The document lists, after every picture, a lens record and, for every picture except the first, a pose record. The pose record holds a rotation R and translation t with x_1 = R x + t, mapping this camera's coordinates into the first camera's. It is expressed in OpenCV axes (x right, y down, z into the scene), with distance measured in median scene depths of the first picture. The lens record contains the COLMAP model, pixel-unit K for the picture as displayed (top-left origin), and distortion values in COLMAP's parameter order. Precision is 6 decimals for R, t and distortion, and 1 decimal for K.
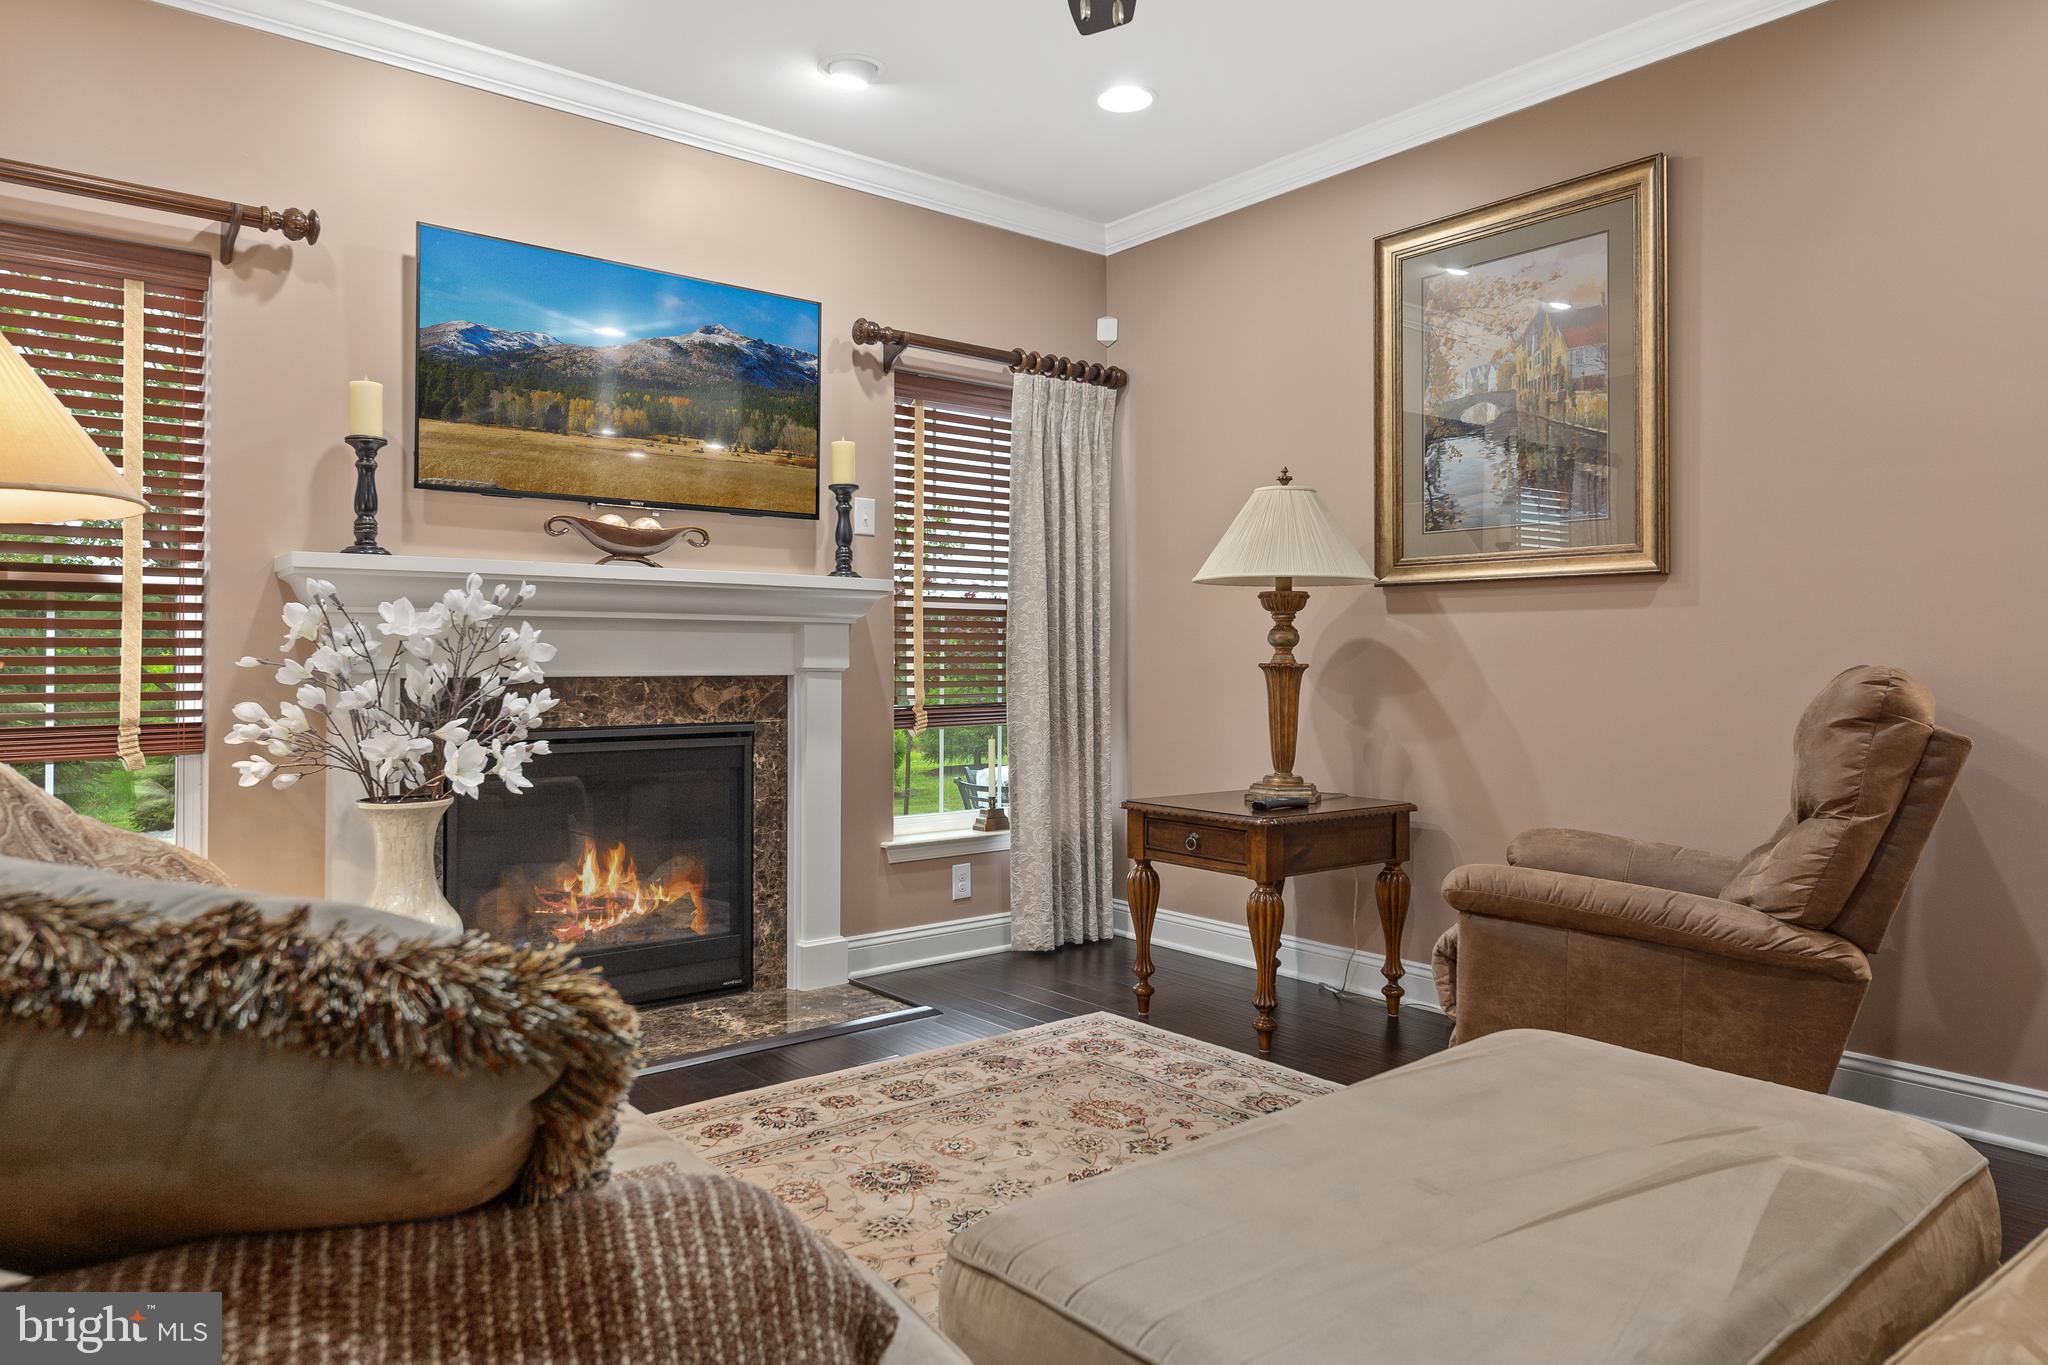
lens RADIAL K [[1302.9, 0, 1025.0], [0, 1302.9, 692.0], [0, 0, 1]] dist [0.011799, -0.001759]
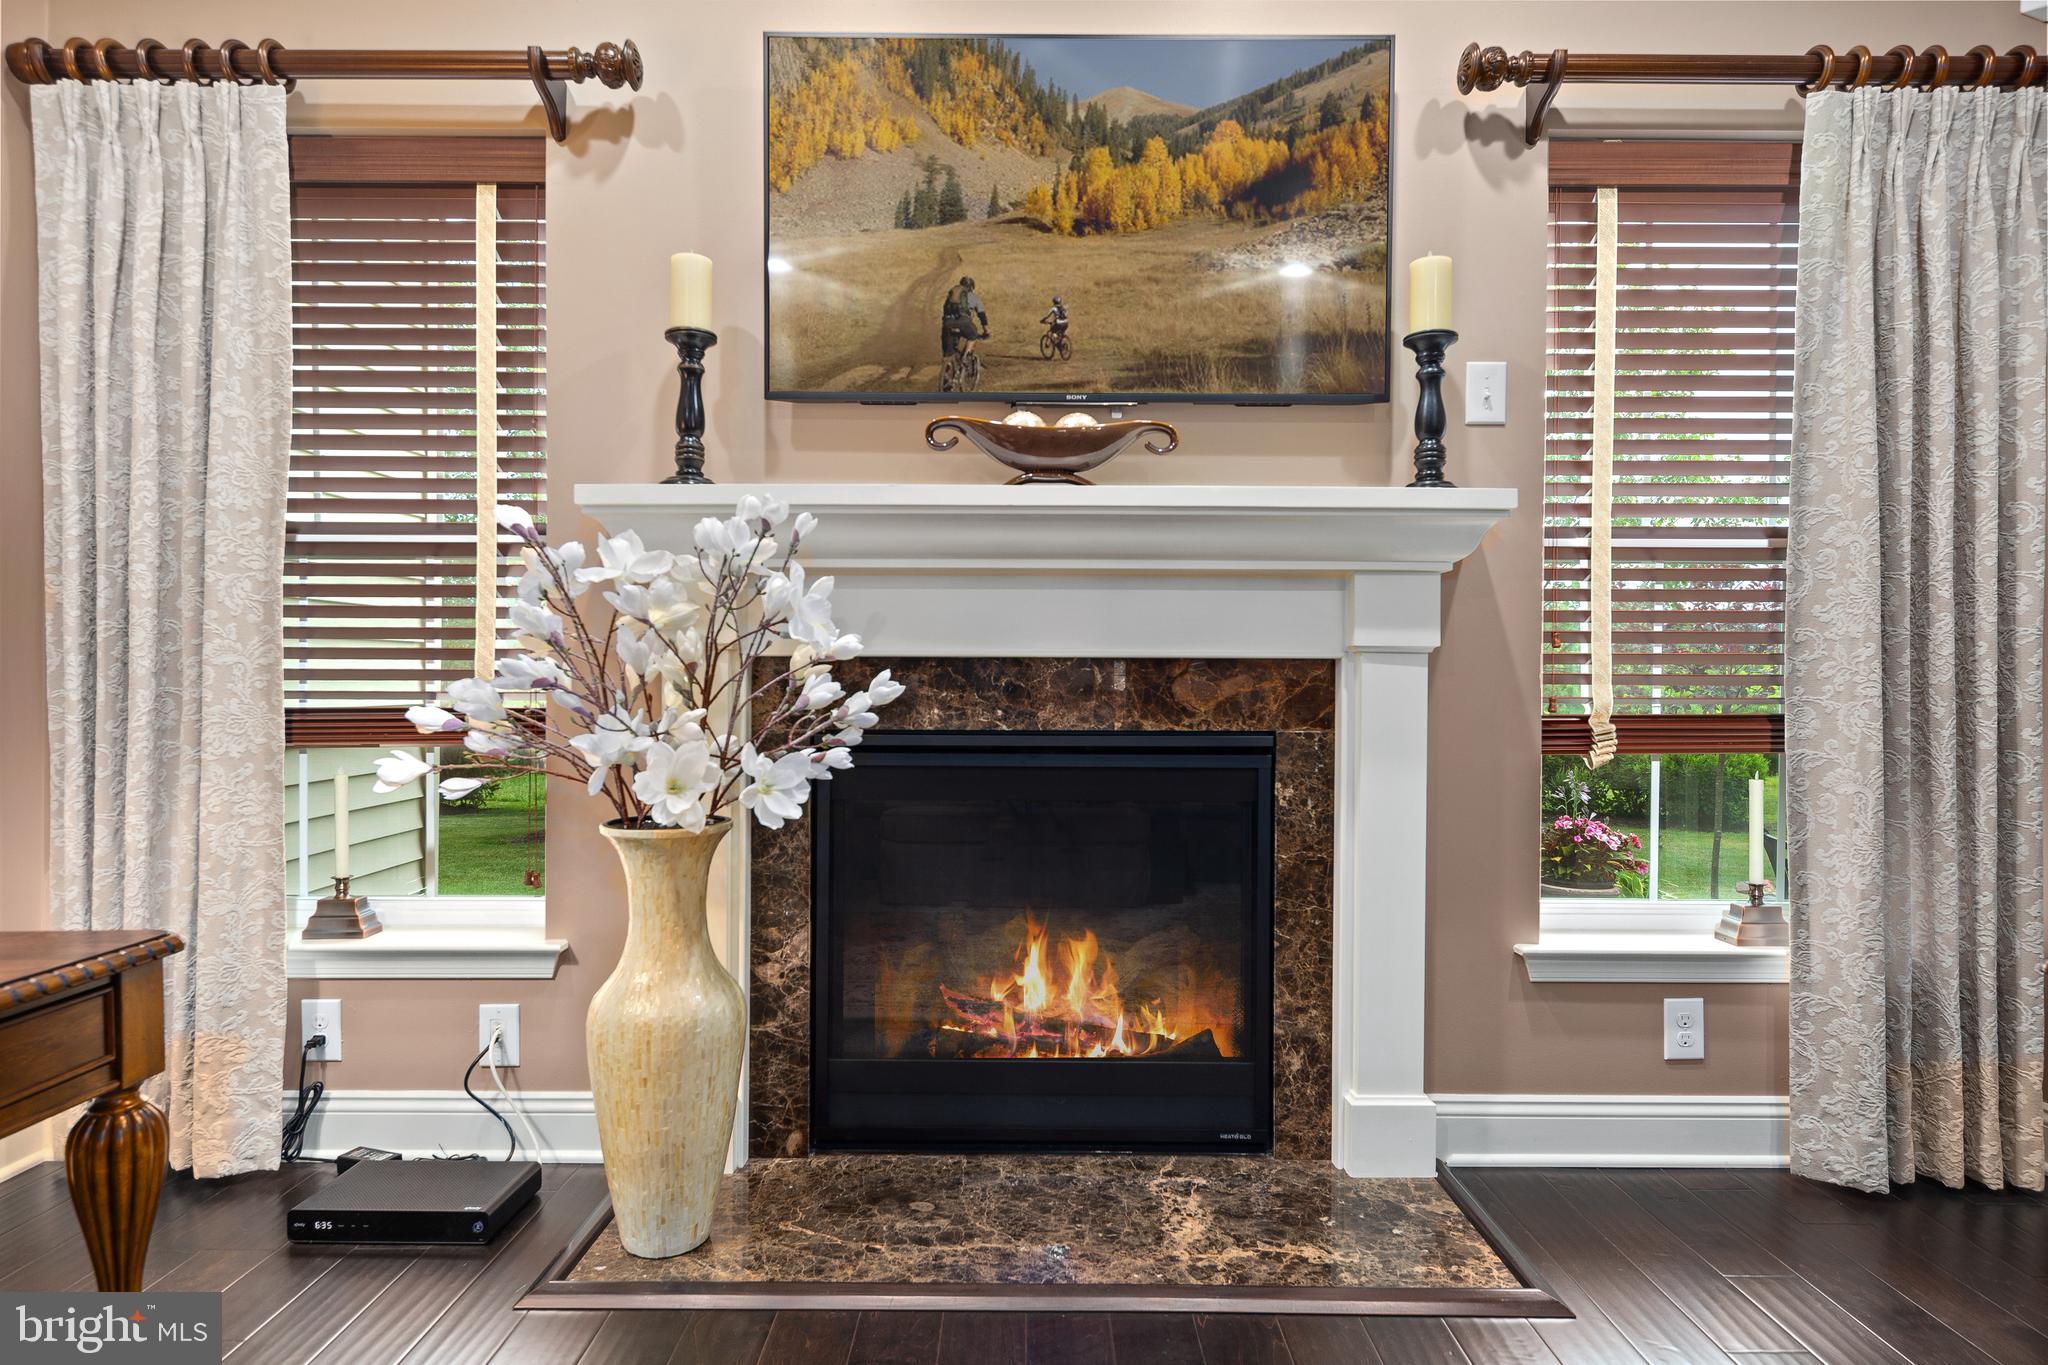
lens RADIAL K [[1146.2, 0, 1026.5], [0, 1146.2, 689.6], [0, 0, 1]] dist [0.005458, -0.006668]
pose [[0.773743, 0.012707, -0.633372, 0.048354], [-0.019498, 0.999803, -0.003762, 0.006483], [0.633199, 0.015260, 0.773839, 0.473722]]
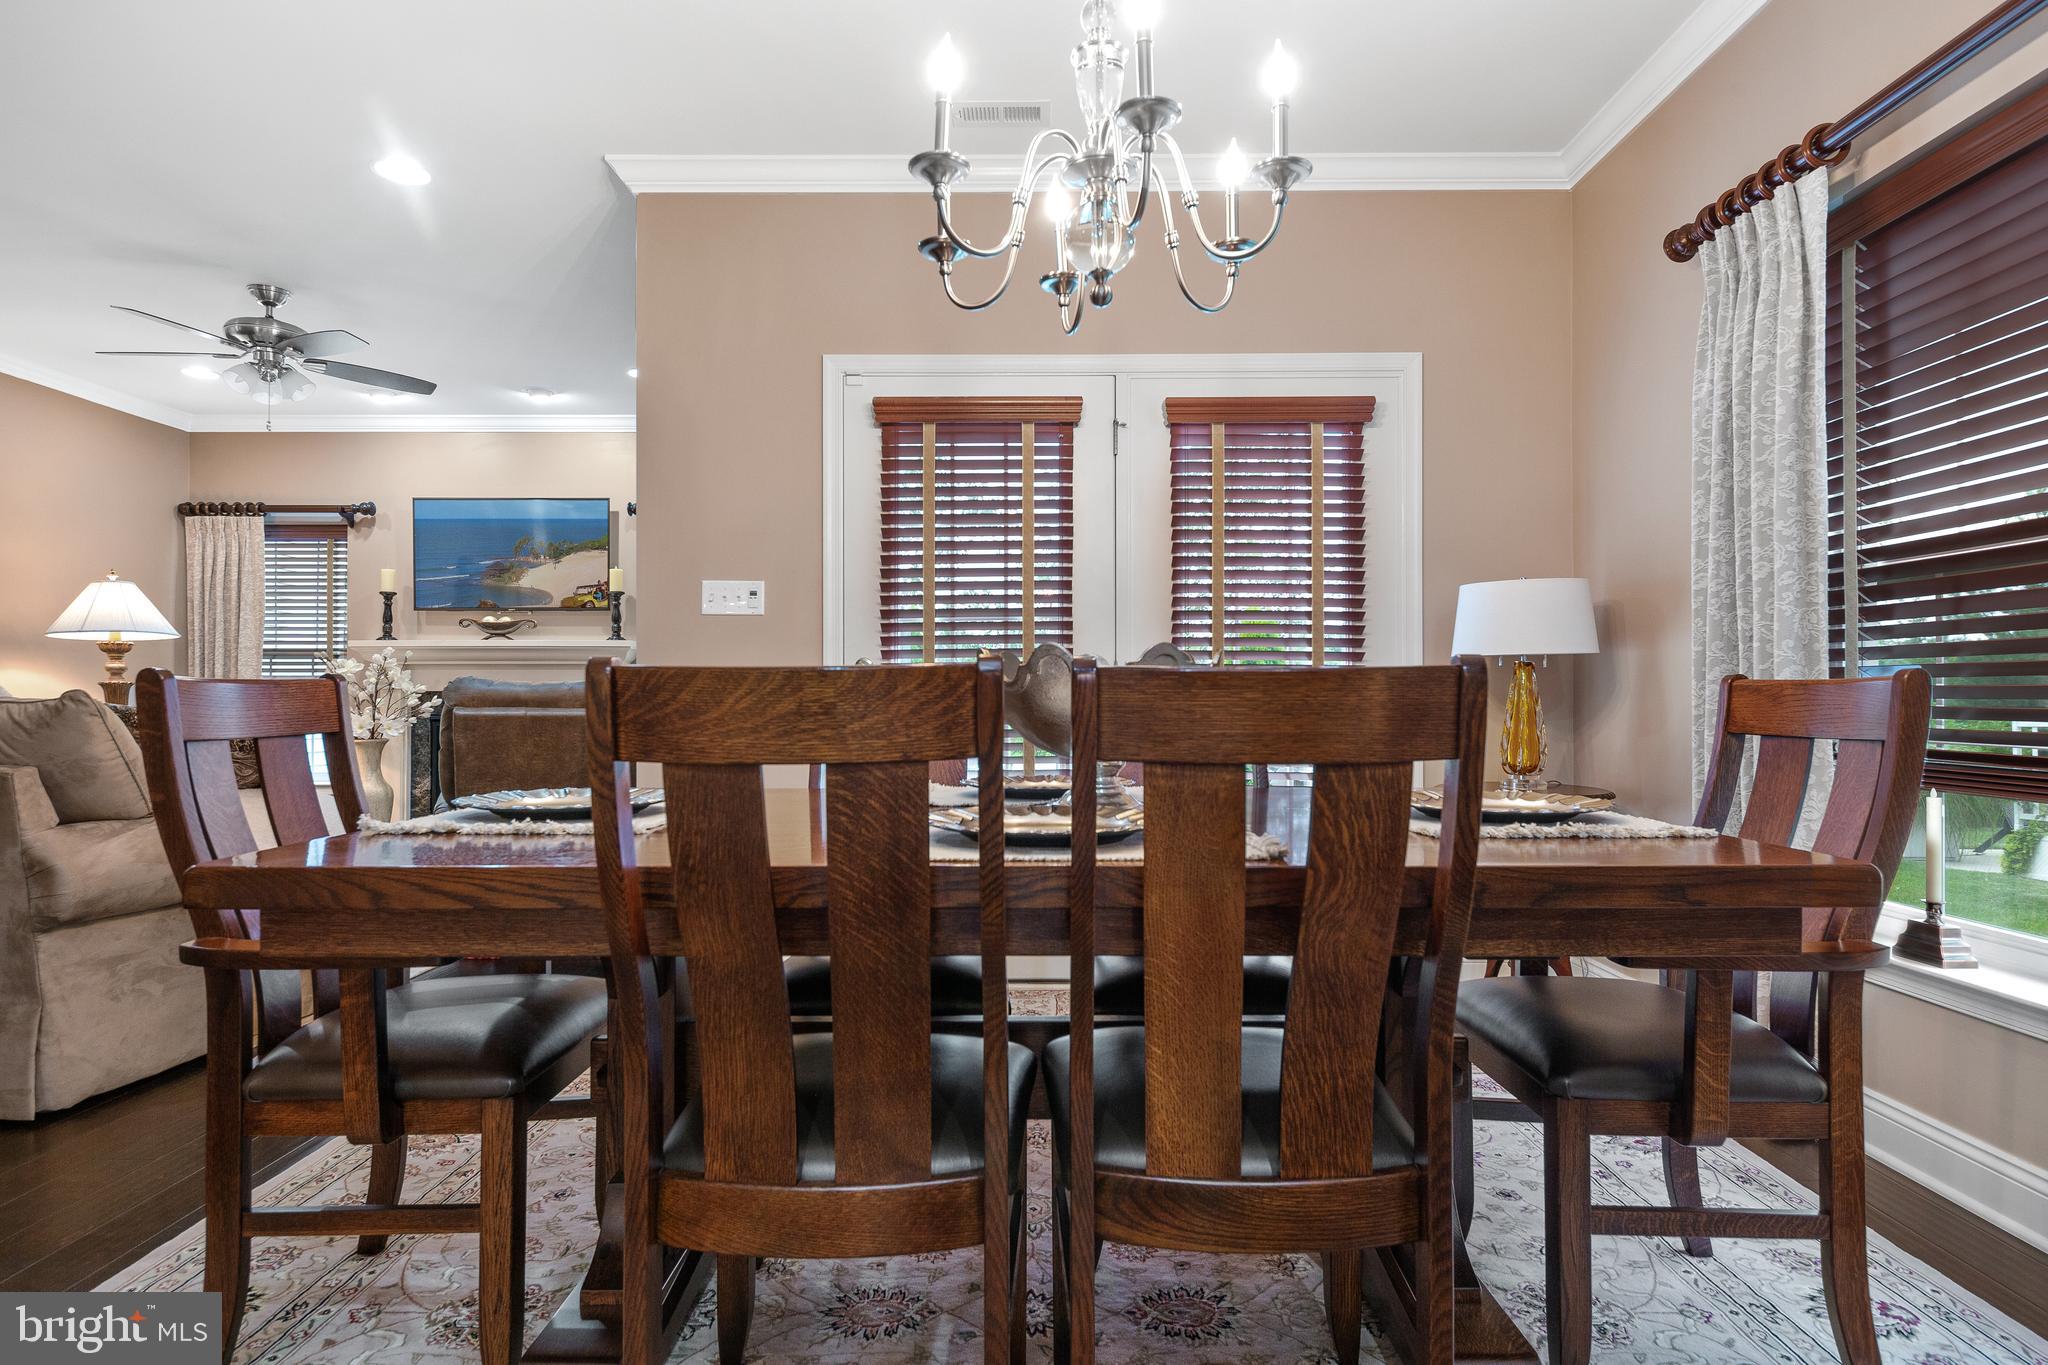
lens RADIAL K [[1080.9, 0, 1023.0], [0, 1080.9, 689.2], [0, 0, 1]] dist [0.002511, 0.000167]
pose [[0.768435, 0.000563, -0.639928, 1.299924], [-0.016207, 0.999696, -0.018581, 0.003287], [0.639723, 0.024649, 0.768210, 0.164921]]
